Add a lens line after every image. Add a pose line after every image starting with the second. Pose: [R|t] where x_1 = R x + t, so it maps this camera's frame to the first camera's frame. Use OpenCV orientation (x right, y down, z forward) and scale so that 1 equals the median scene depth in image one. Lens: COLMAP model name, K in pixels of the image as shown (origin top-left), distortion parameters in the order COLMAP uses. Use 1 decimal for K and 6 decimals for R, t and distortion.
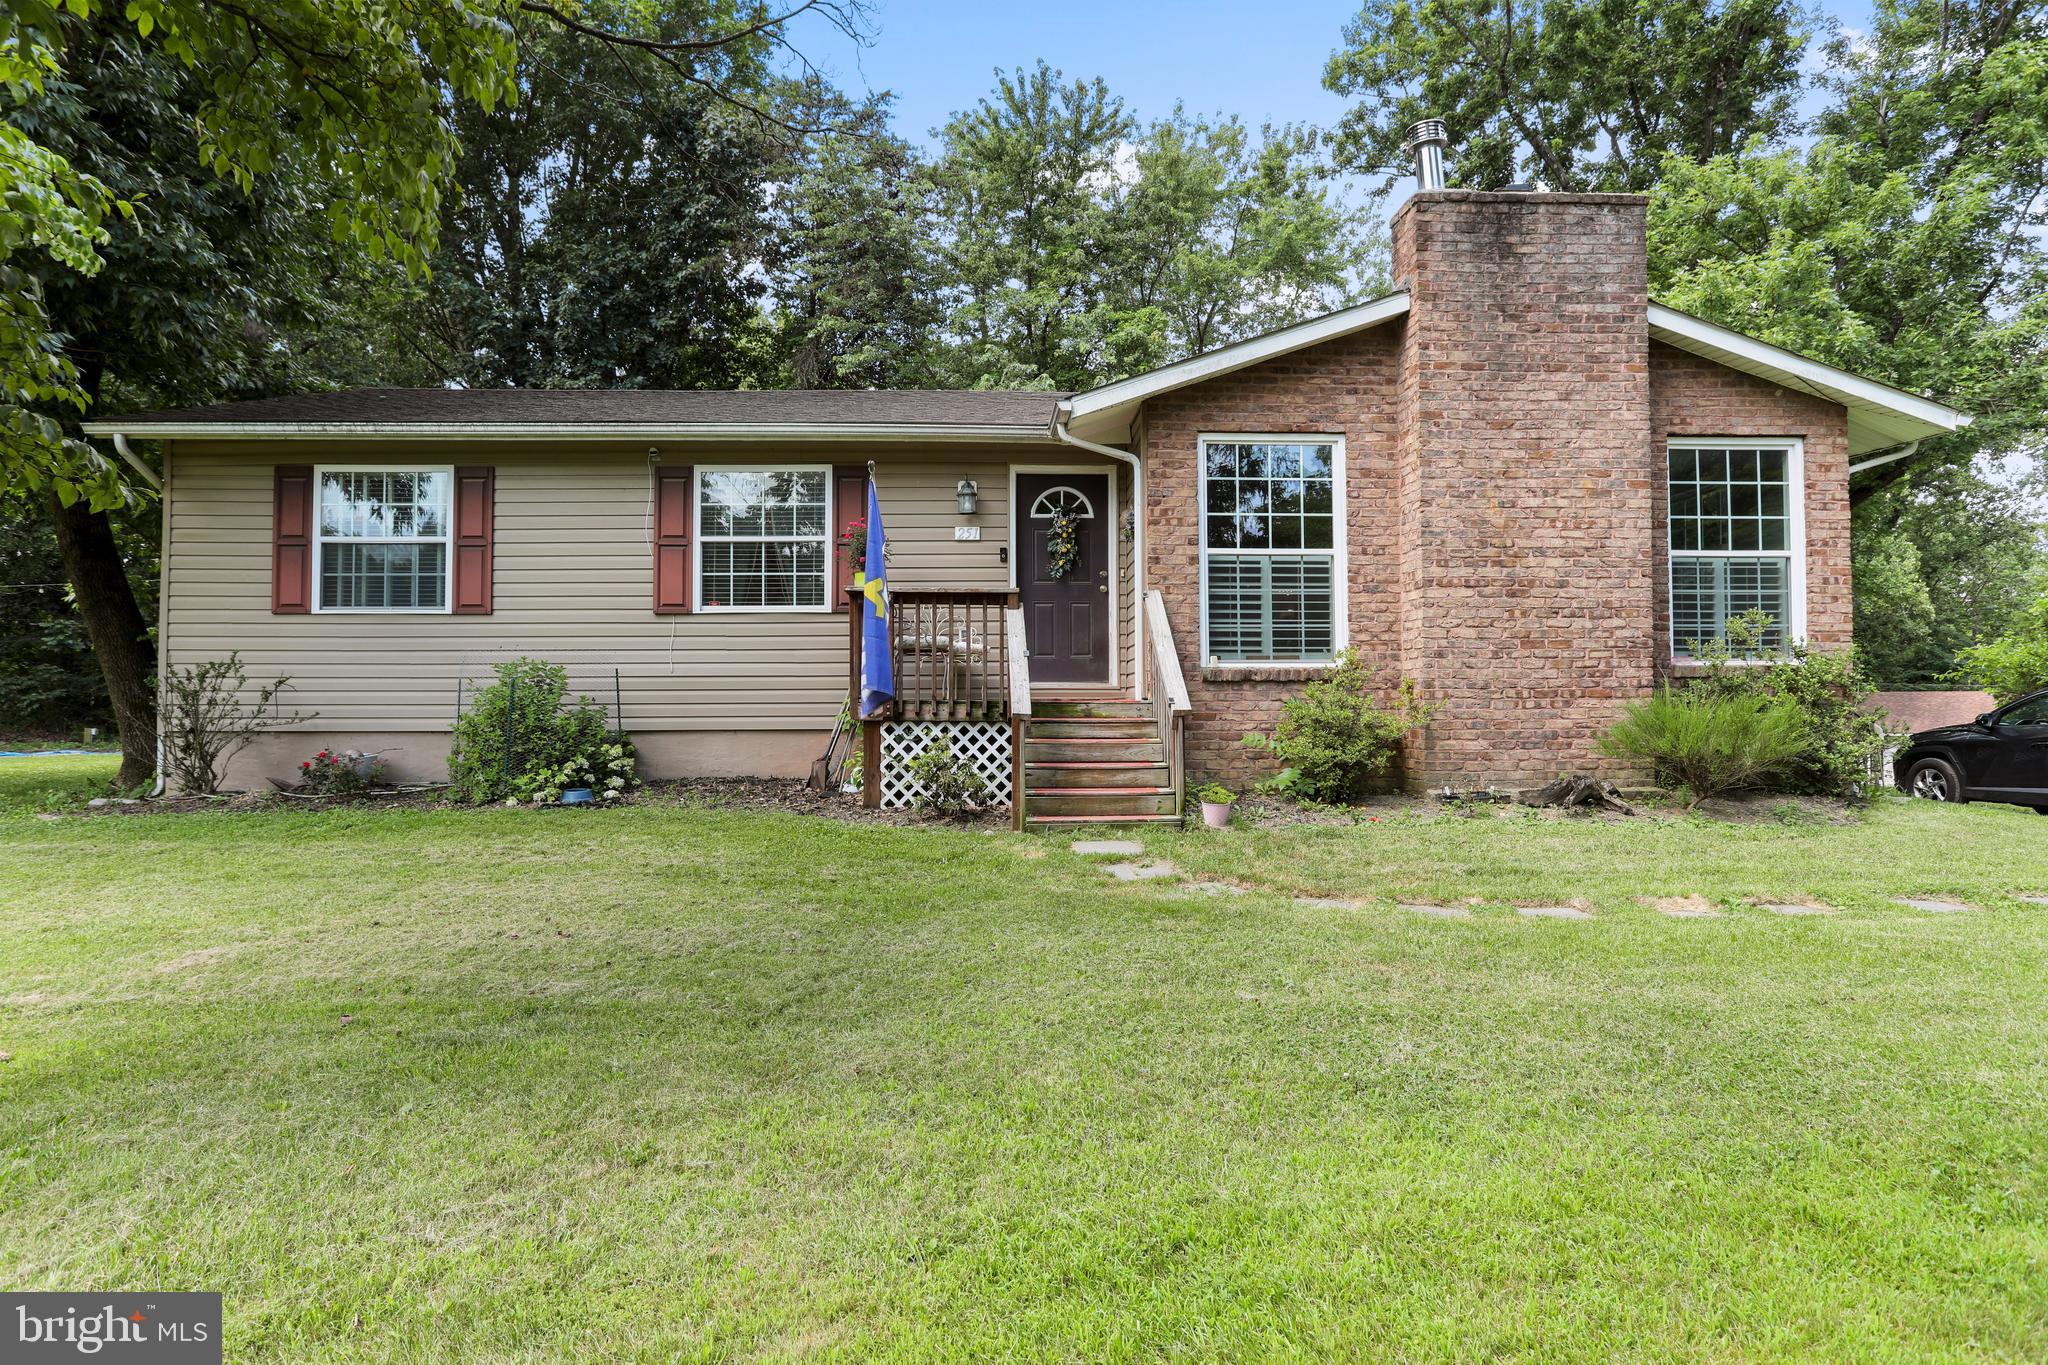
lens RADIAL K [[1205.0, 0, 1015.2], [0, 1205.0, 681.6], [0, 0, 1]] dist [-0.054377, 0.045758]
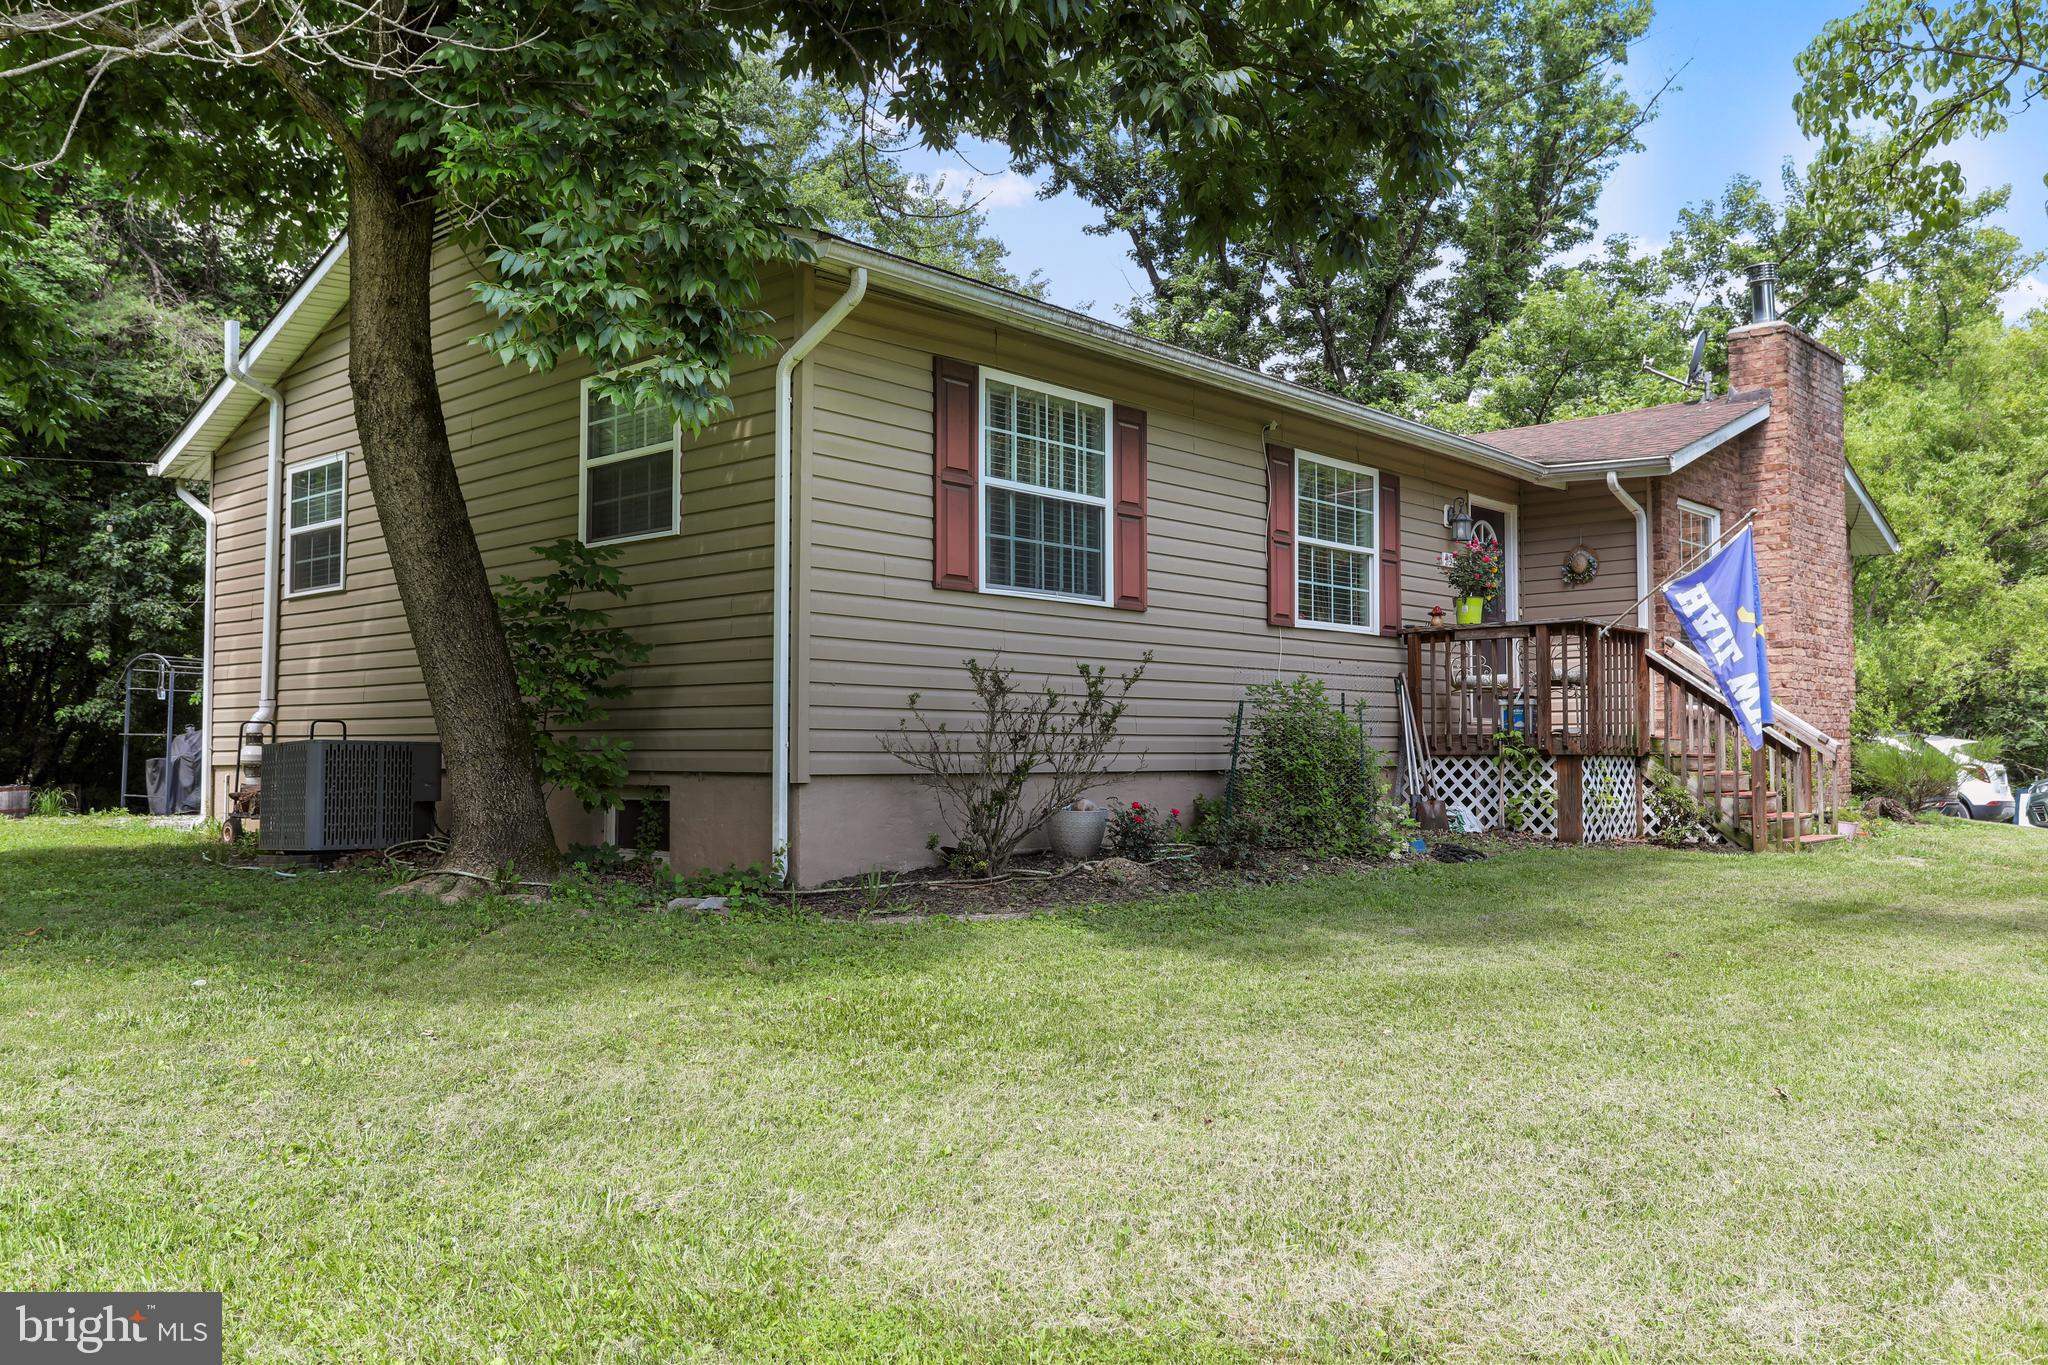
lens RADIAL K [[1602.6, 0, 1030.3], [0, 1602.6, 687.5], [0, 0, 1]] dist [0.014604, 0.009107]
pose [[0.689395, 0.031633, 0.723695, -1.367700], [-0.017459, 0.999481, -0.027057, 0.020606], [-0.724175, 0.006018, 0.689590, 0.421517]]
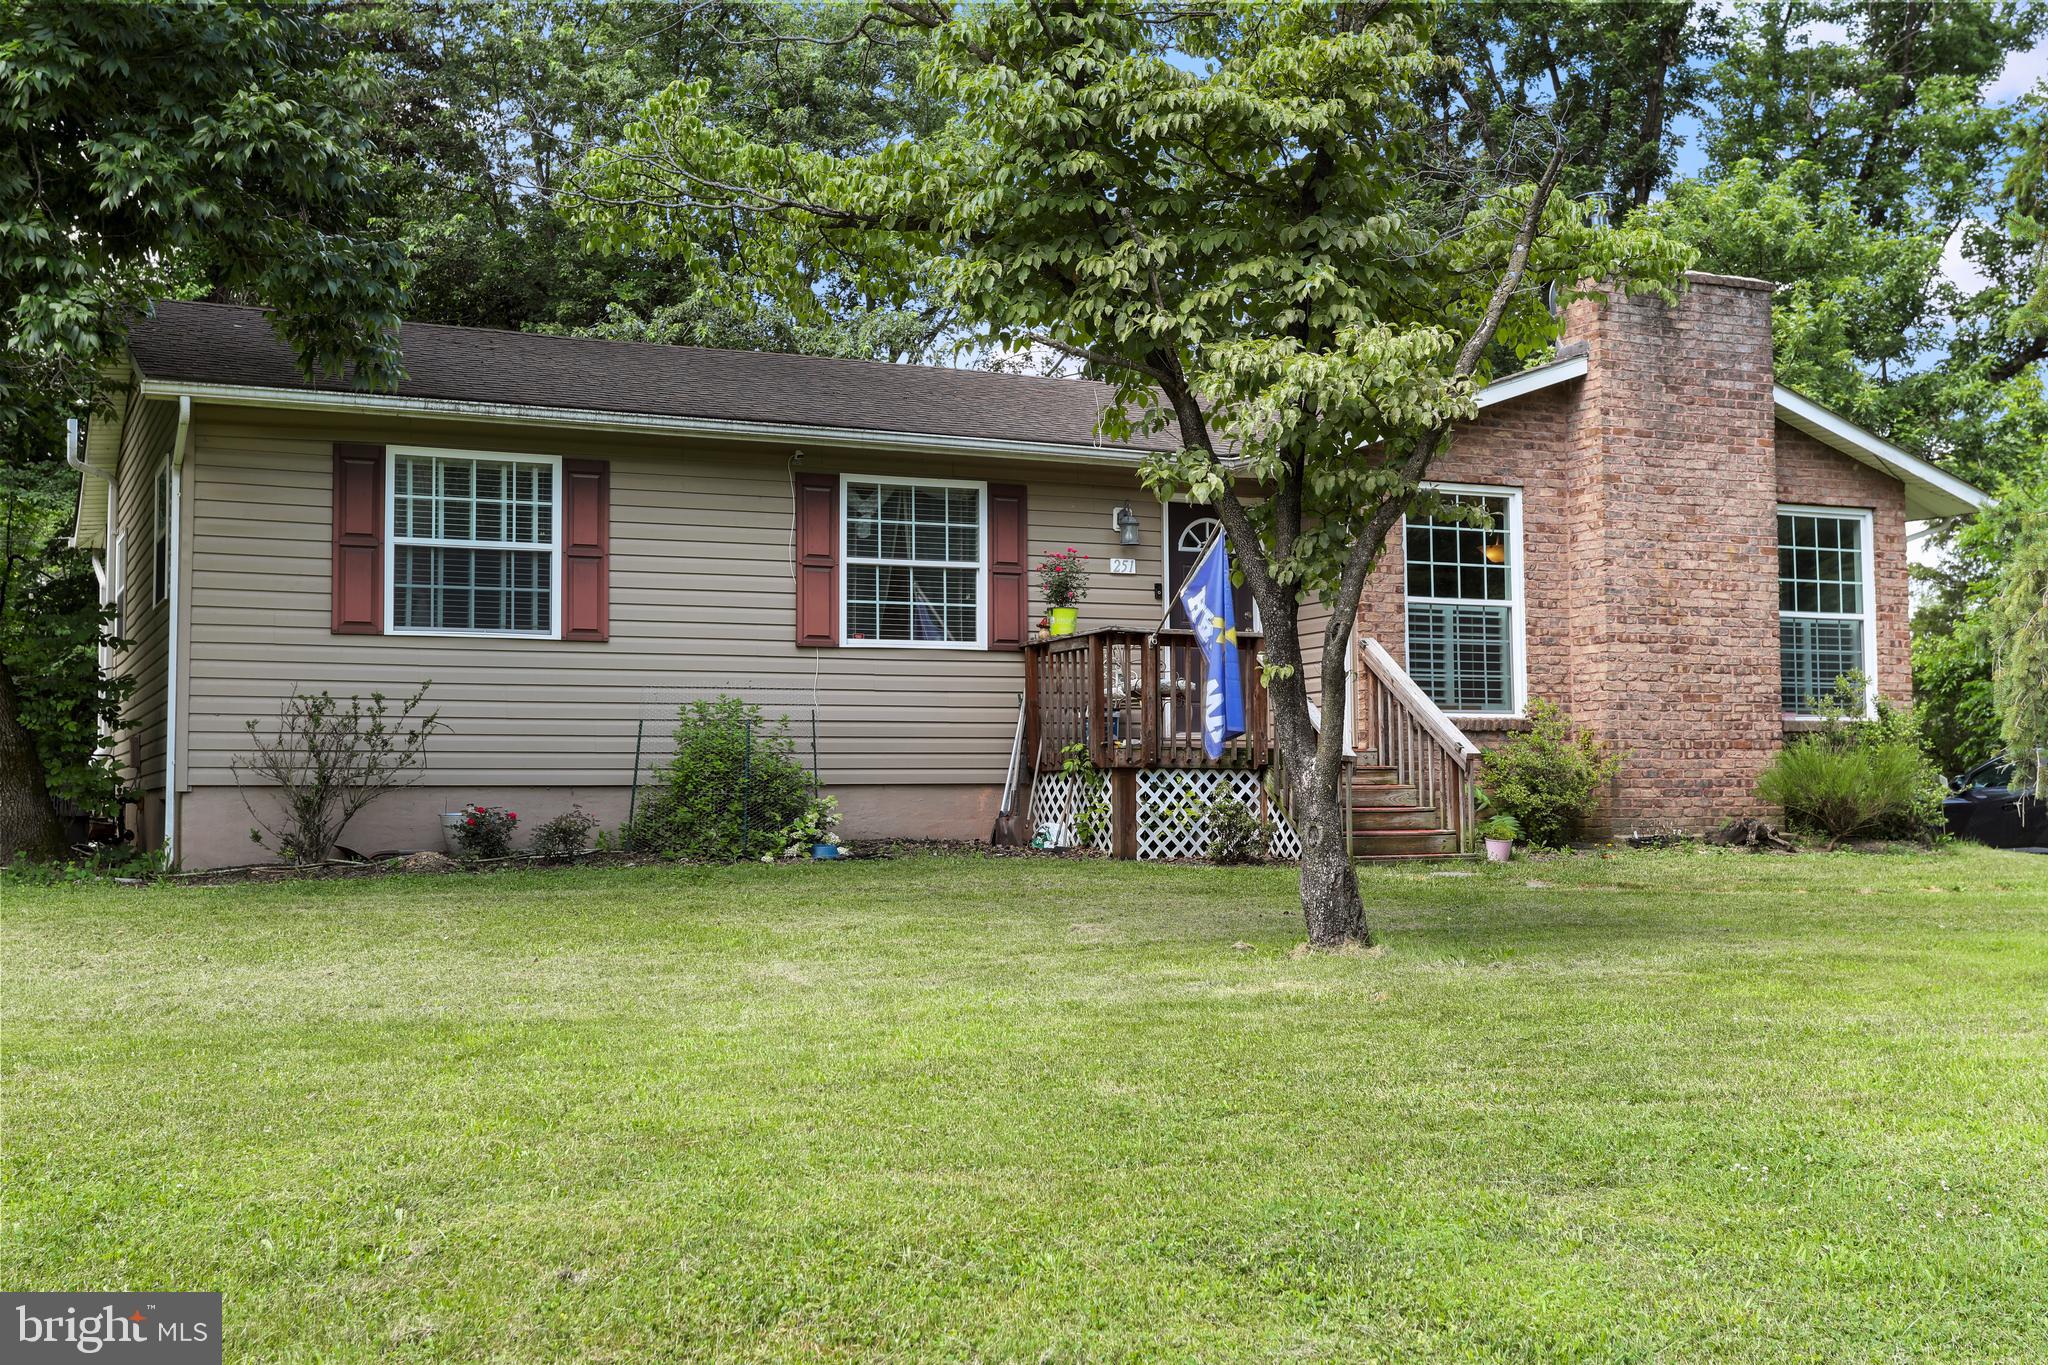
lens RADIAL K [[2345.5, 0, 1024.0], [0, 2345.5, 682.5], [0, 0, 1]] dist [-0.000226, 0.017960]
pose [[0.915157, 0.018651, 0.402666, -0.936971], [-0.003045, 0.999220, -0.039362, 0.038230], [-0.403086, 0.034797, 0.914500, -0.658877]]
